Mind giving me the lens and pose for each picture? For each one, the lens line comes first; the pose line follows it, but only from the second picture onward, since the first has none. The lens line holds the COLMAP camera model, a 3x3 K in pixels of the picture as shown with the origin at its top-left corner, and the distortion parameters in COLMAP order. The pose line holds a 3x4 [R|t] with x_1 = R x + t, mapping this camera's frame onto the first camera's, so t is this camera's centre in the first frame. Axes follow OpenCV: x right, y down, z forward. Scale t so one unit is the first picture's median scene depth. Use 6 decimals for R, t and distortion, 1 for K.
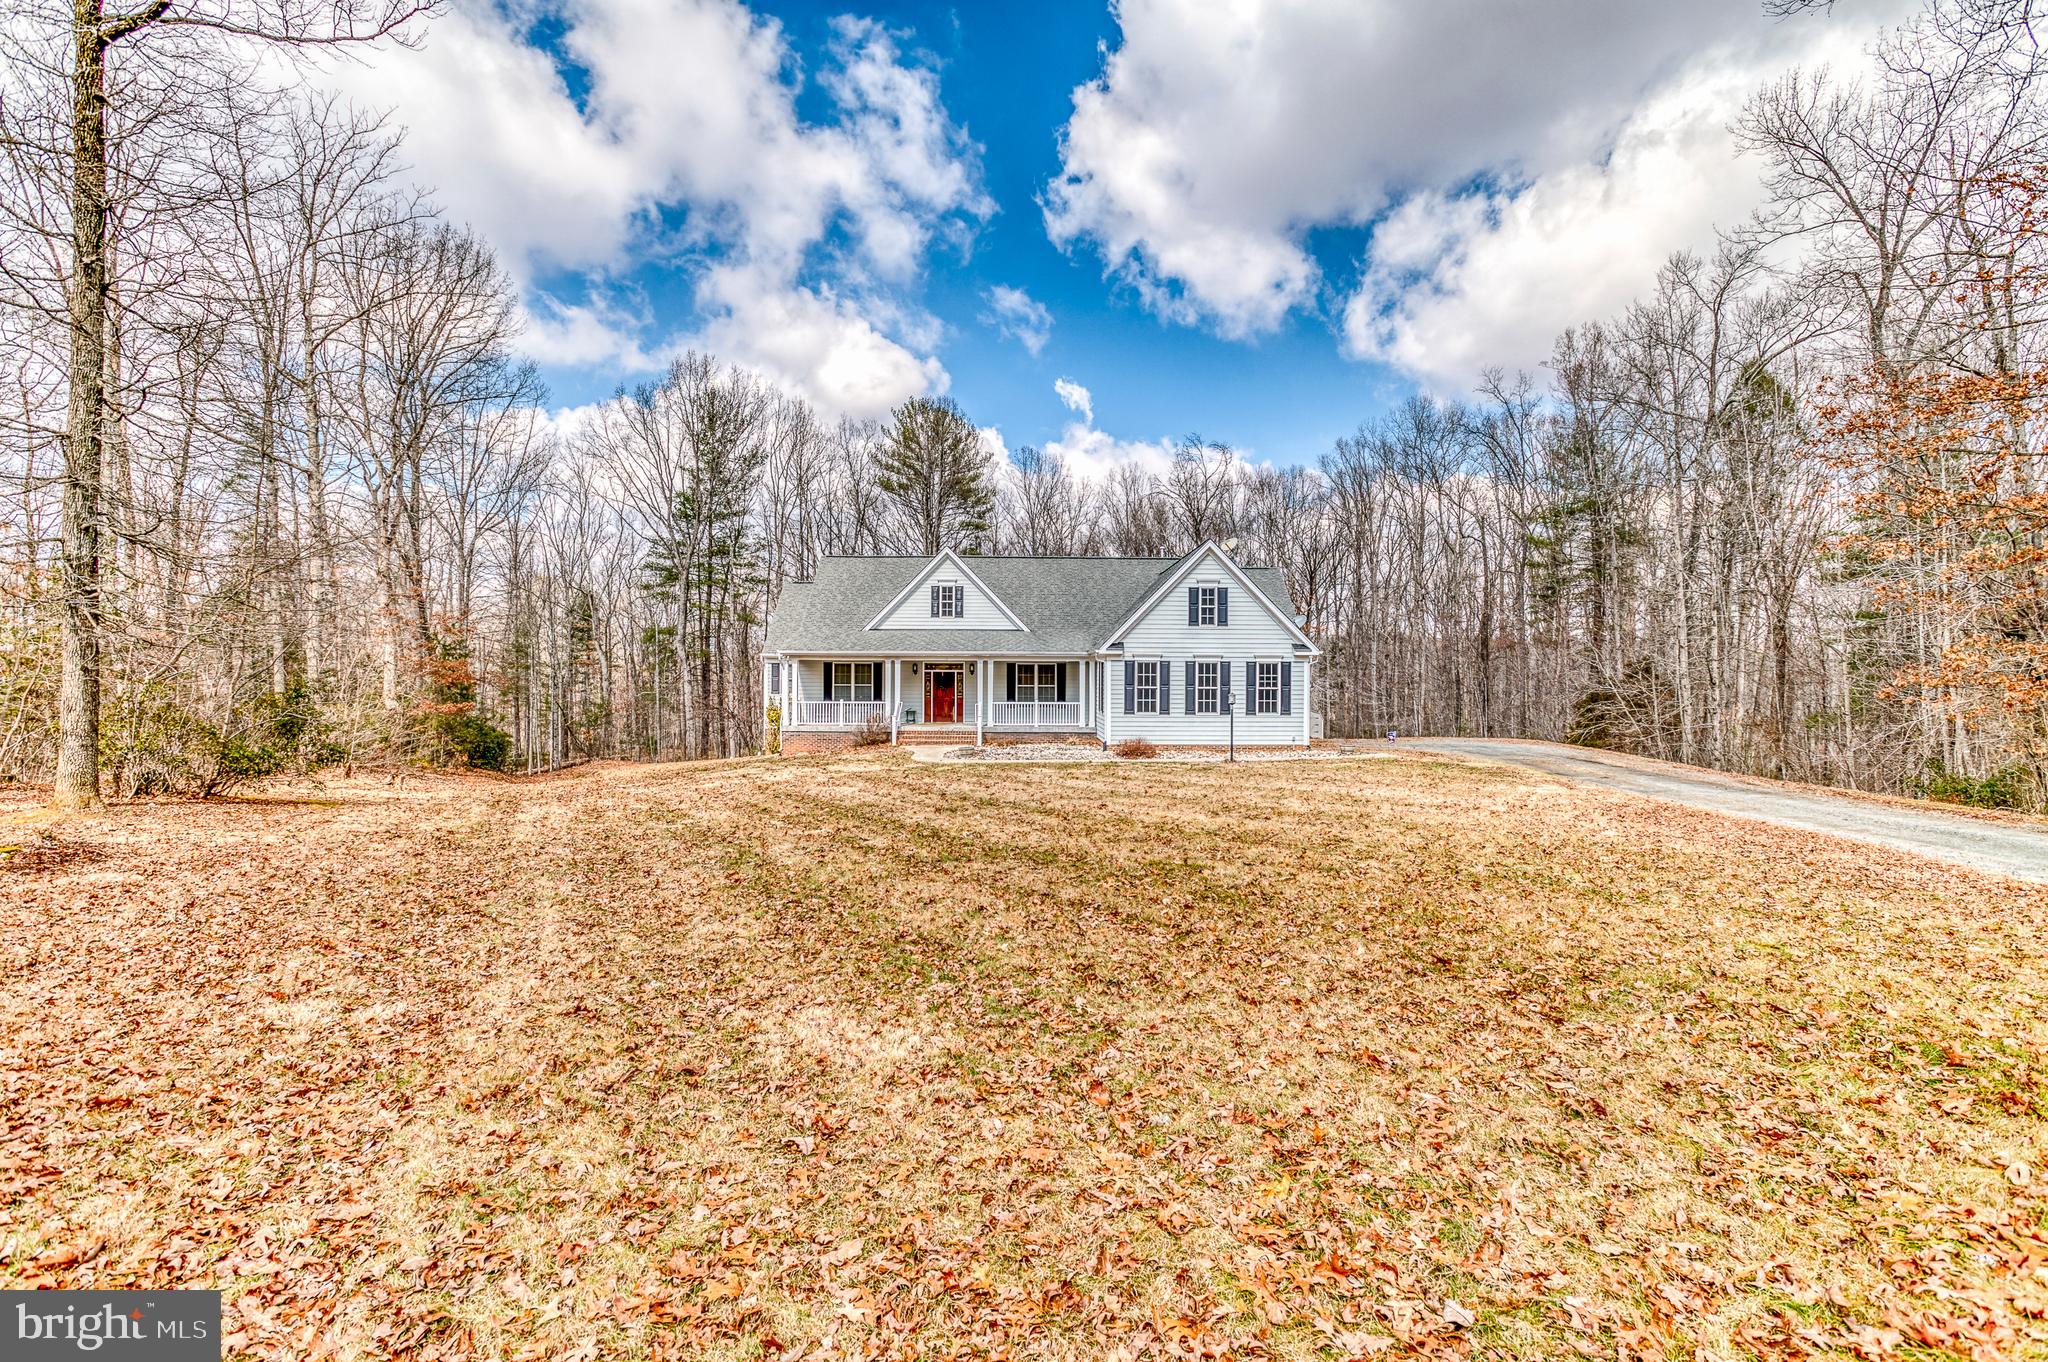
lens RADIAL K [[978.6, 0, 1024.0], [0, 978.6, 681.0], [0, 0, 1]] dist [-0.035860, 0.000496]
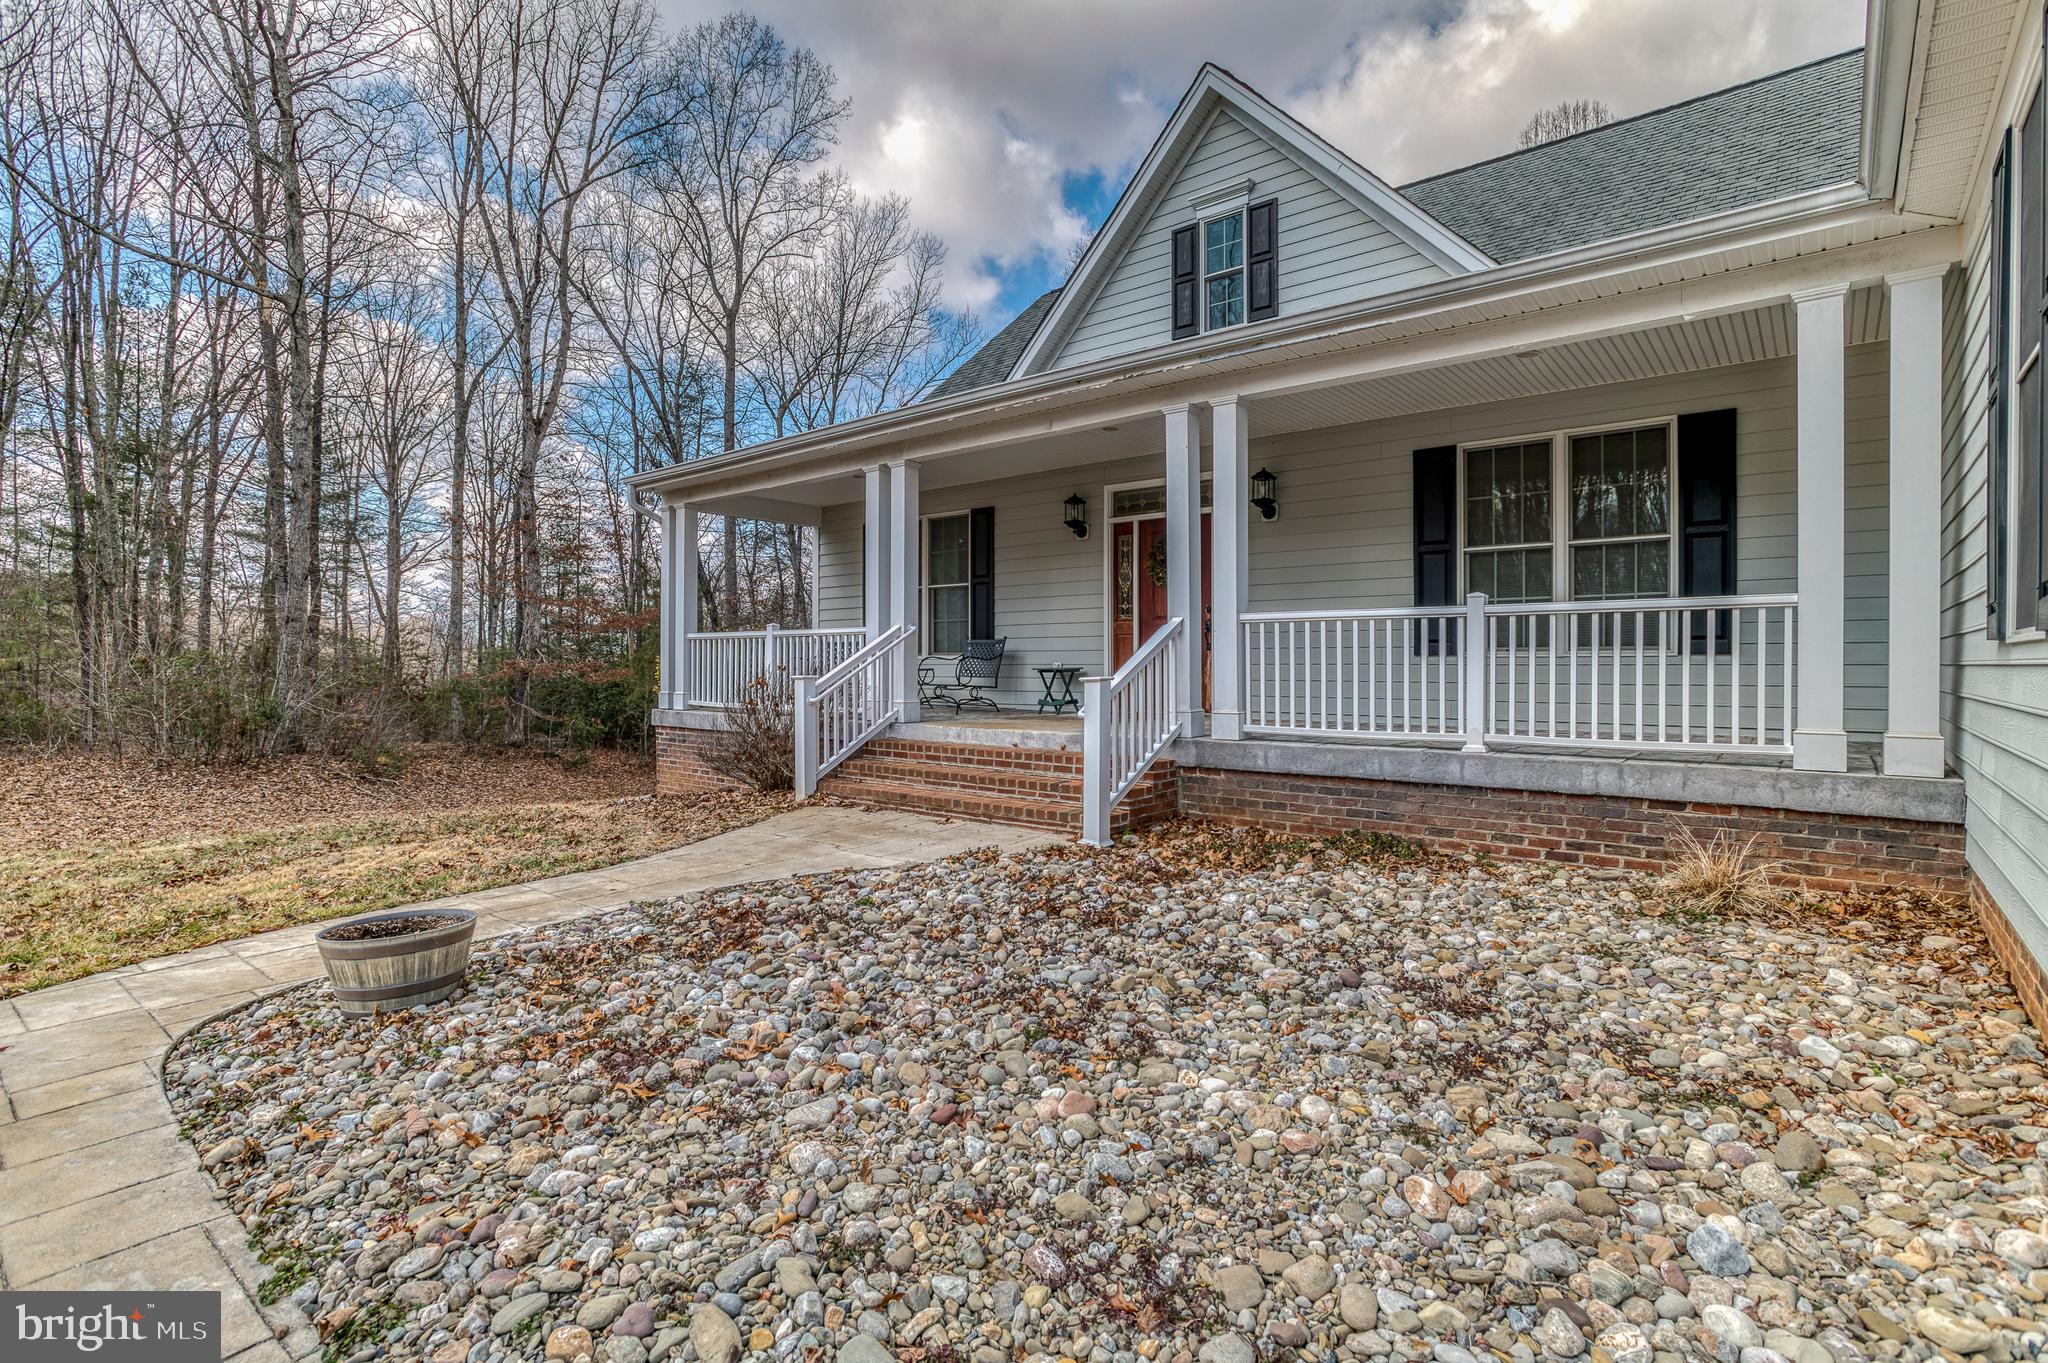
lens RADIAL K [[978.6, 0, 1024.0], [0, 978.6, 681.5], [0, 0, 1]] dist [-0.035860, 0.000496]
pose [[0.764597, 0.007759, -0.644462, 0.060253], [-0.003085, 0.999960, 0.008378, 0.034499], [0.644501, -0.004418, 0.764591, 0.847088]]
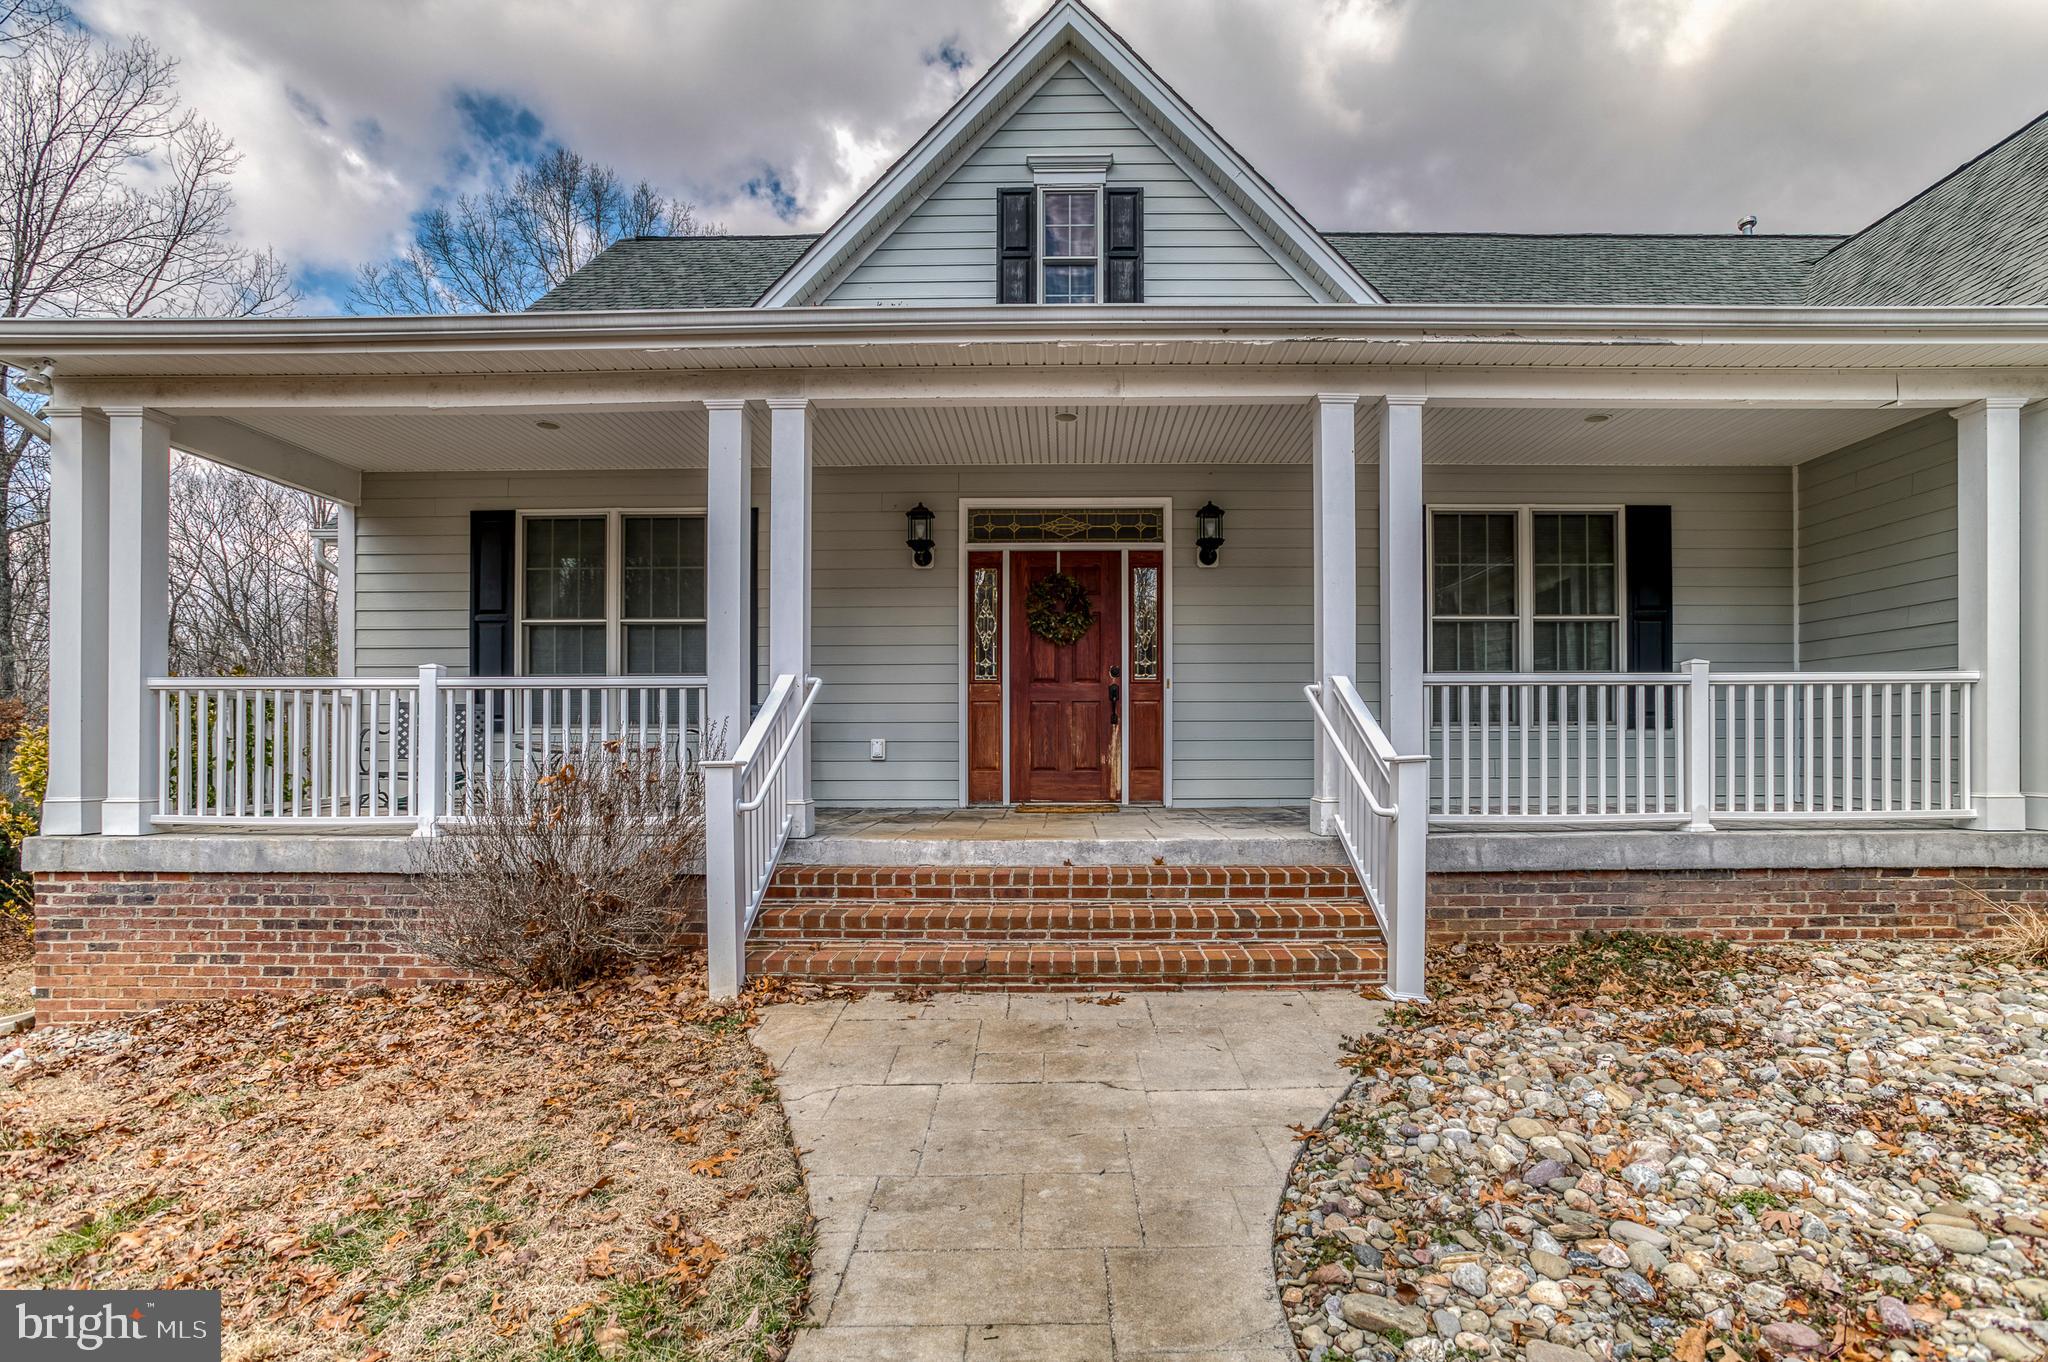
lens RADIAL K [[1007.6, 0, 1070.0], [0, 1007.6, 750.4], [0, 0, 1]] dist [-0.025751, 0.000592]
pose [[0.999964, -0.007055, -0.004794, -0.087722], [0.007039, 0.999969, -0.003428, 0.034700], [0.004818, 0.003394, 0.999983, 0.865806]]
